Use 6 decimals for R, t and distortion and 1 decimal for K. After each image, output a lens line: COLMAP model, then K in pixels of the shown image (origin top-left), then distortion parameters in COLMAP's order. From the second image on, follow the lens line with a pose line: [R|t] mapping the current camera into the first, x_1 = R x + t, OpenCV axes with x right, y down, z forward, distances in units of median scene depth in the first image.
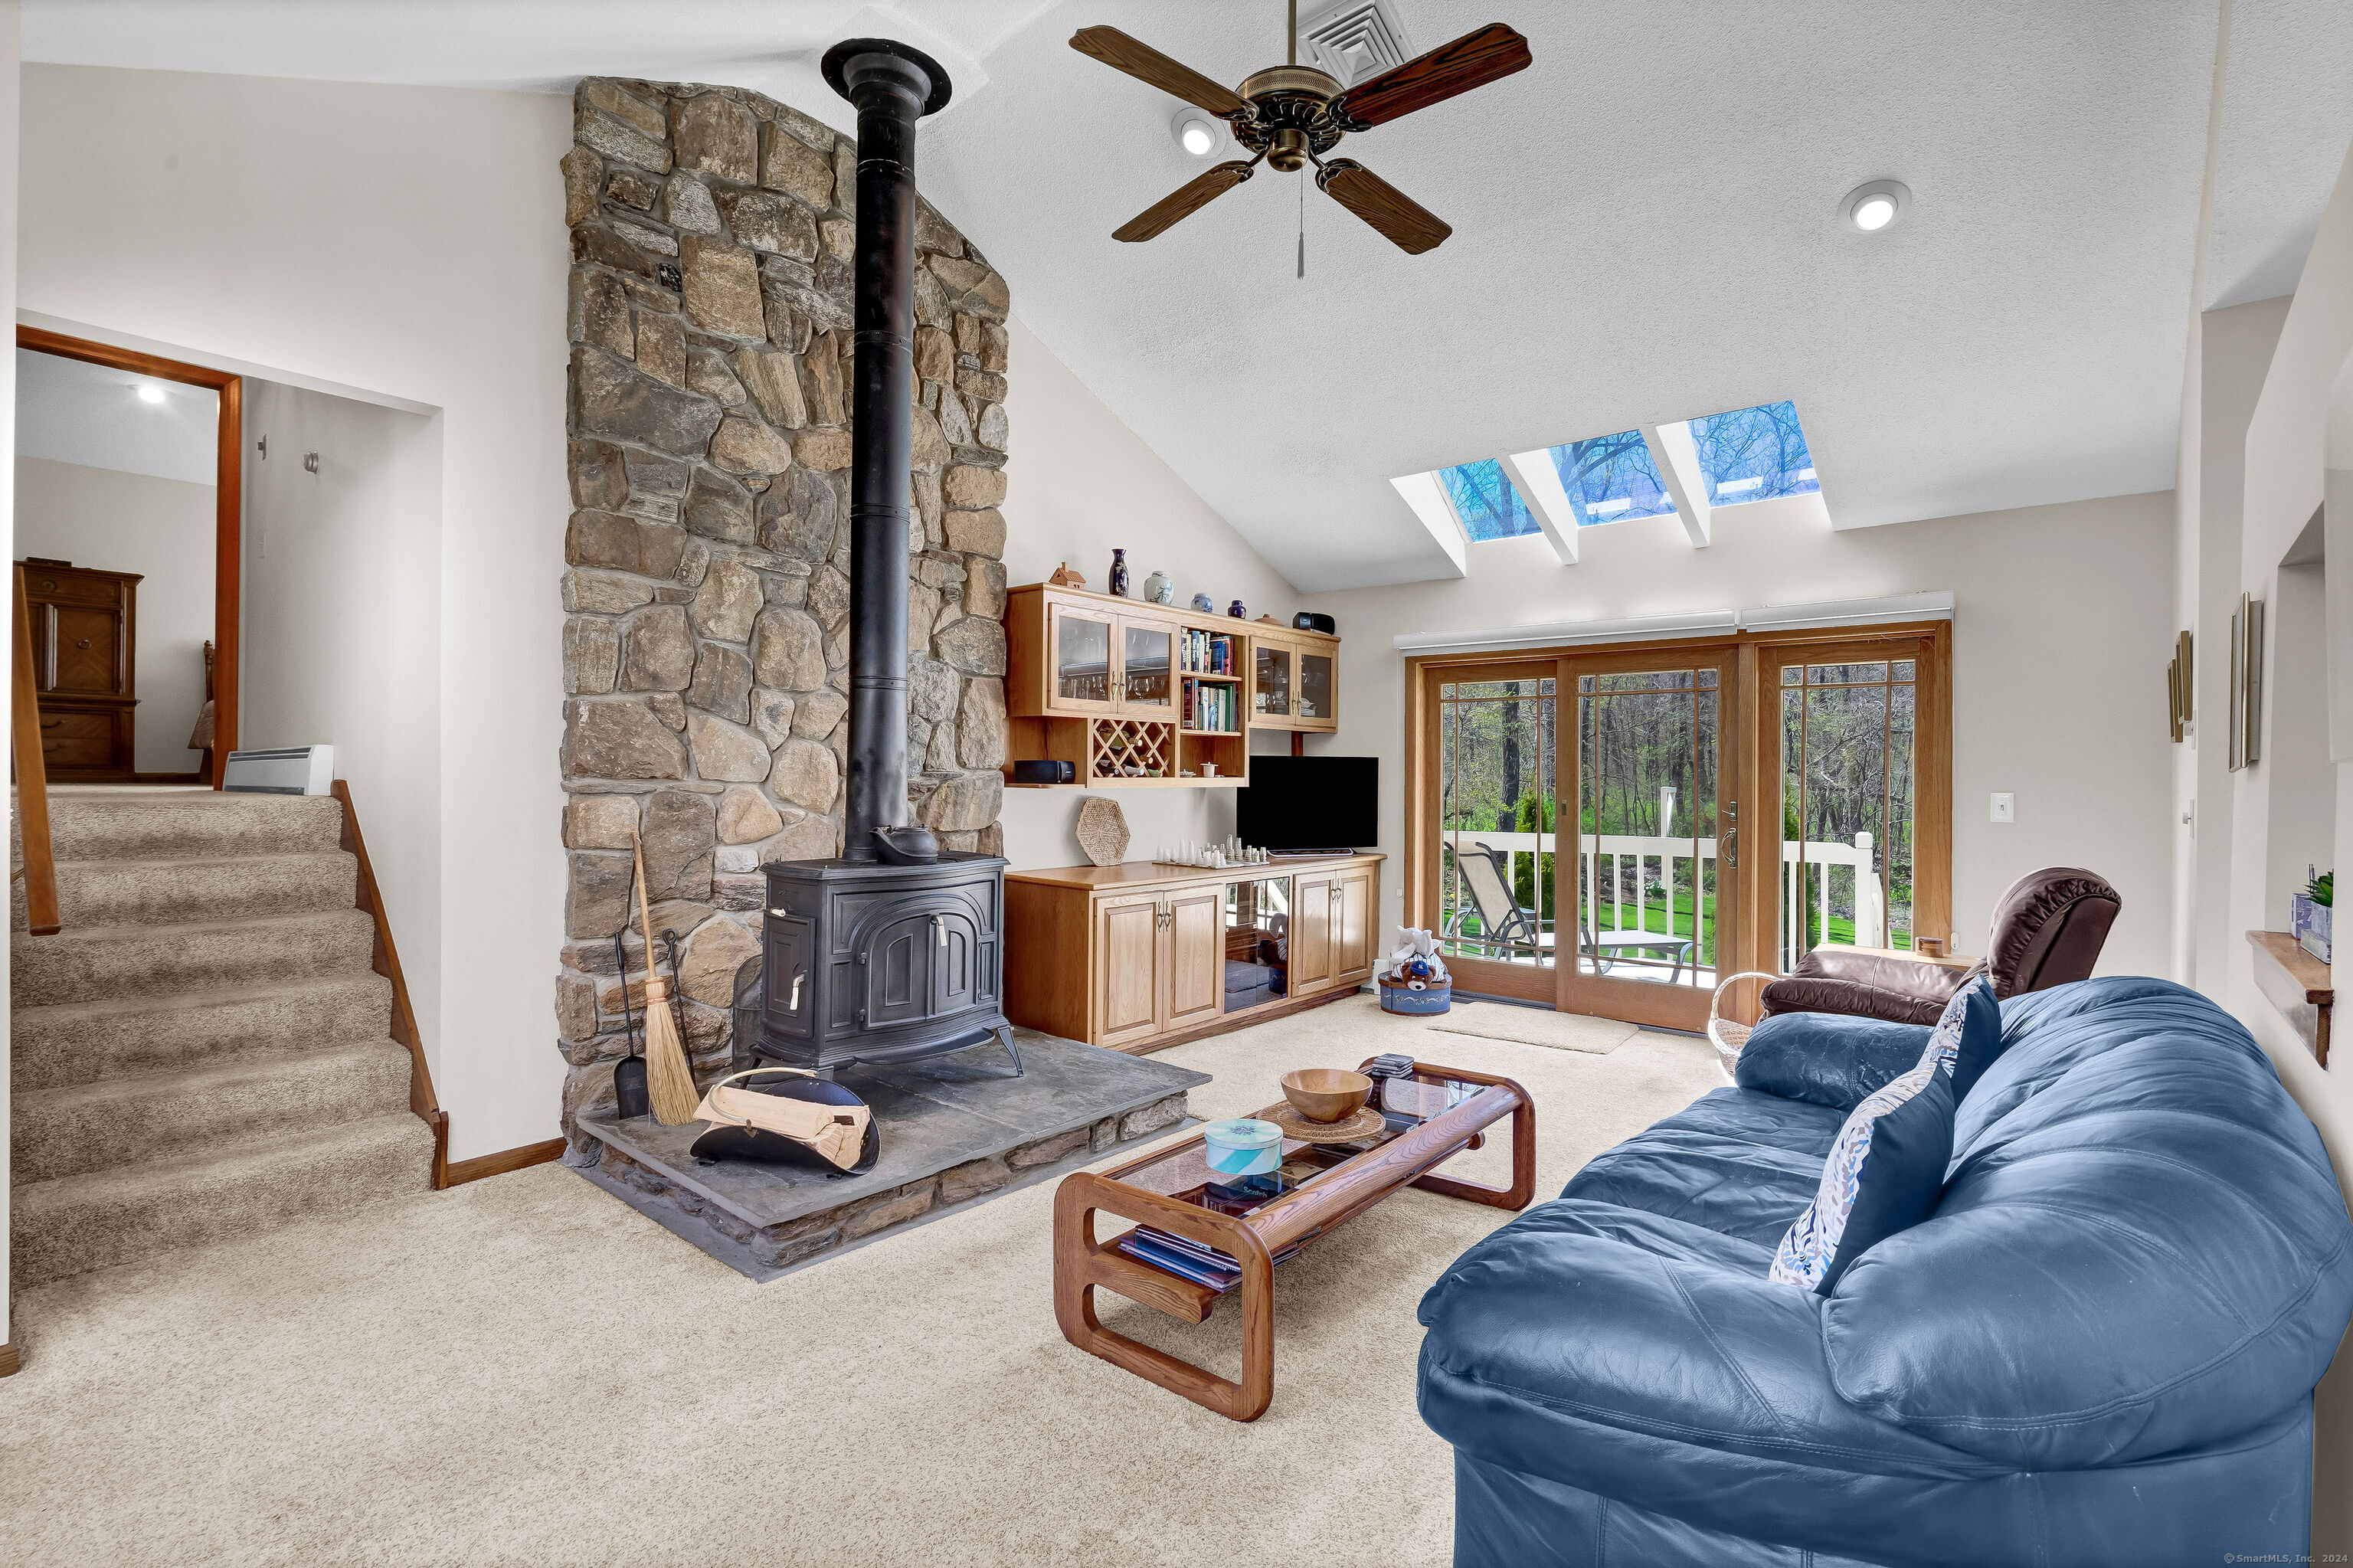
lens RADIAL K [[1085.3, 0, 1198.4], [0, 1085.3, 775.1], [0, 0, 1]] dist [-0.006483, 0.000326]
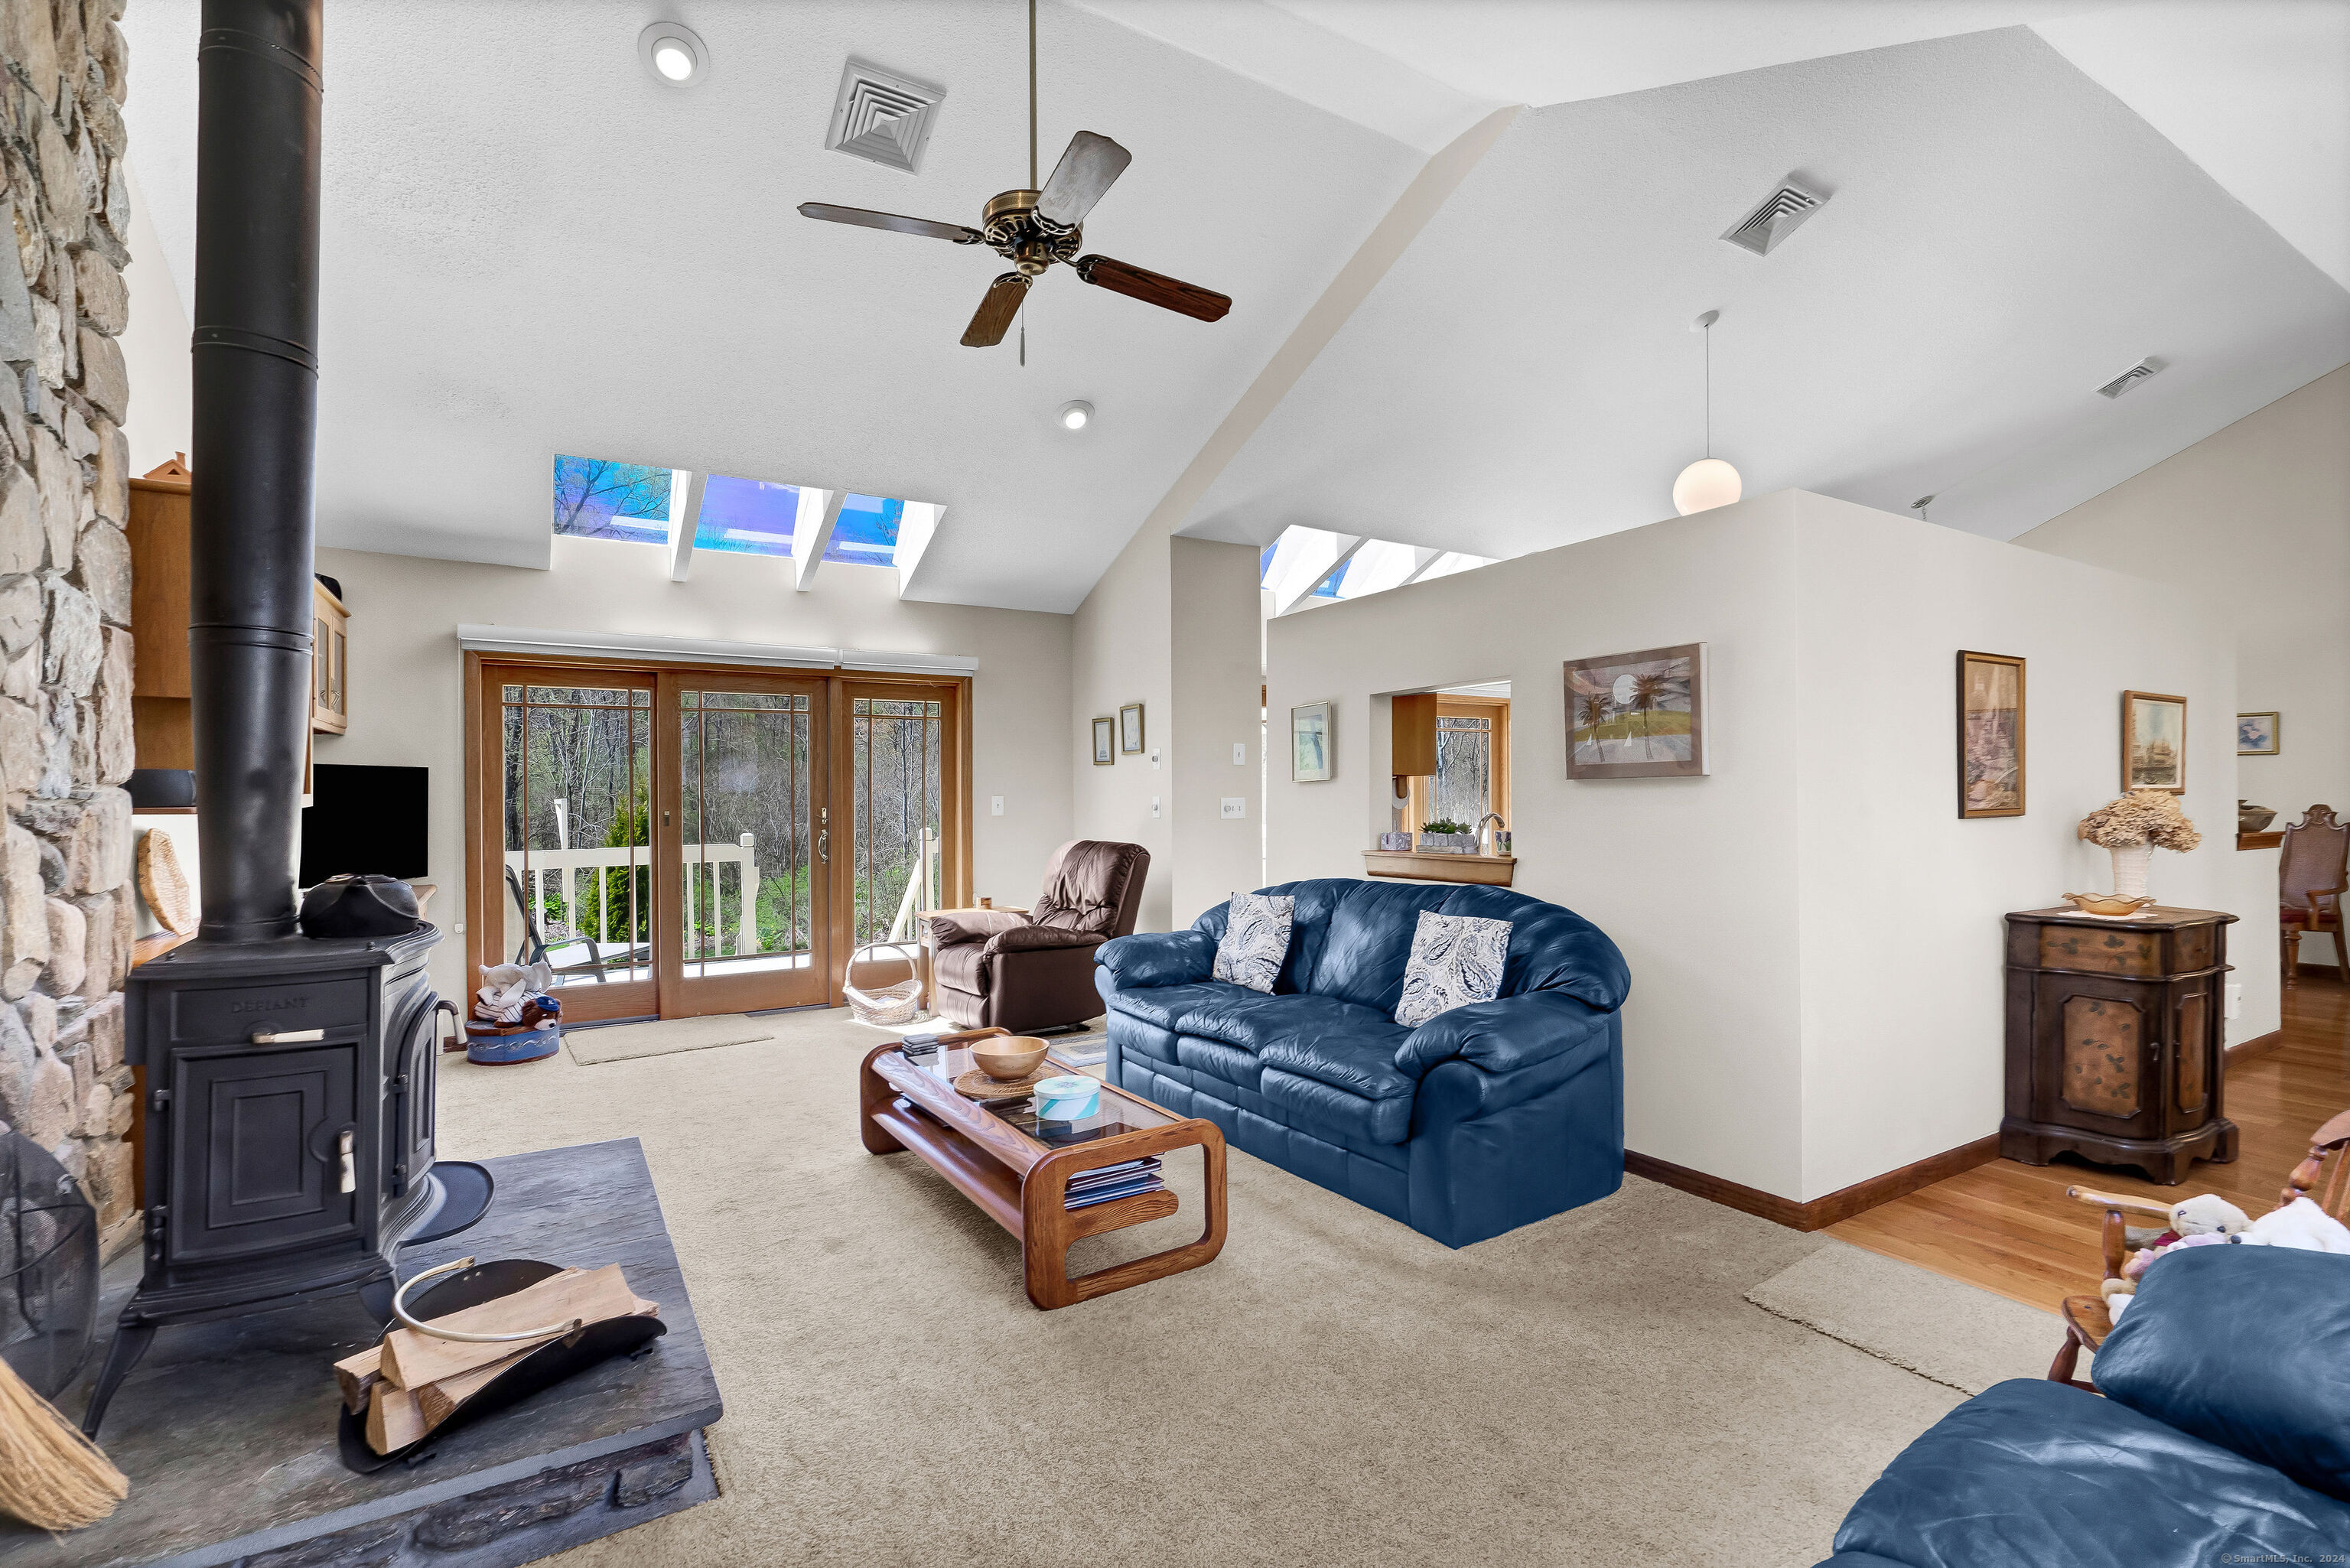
lens RADIAL K [[1083.9, 0, 1175.6], [0, 1083.9, 793.5], [0, 0, 1]] dist [-0.006483, 0.000326]
pose [[0.300179, -0.015129, 0.953763, -0.696201], [0.009855, 0.999870, 0.012759, -0.003057], [-0.953832, 0.005569, 0.300289, 0.343403]]
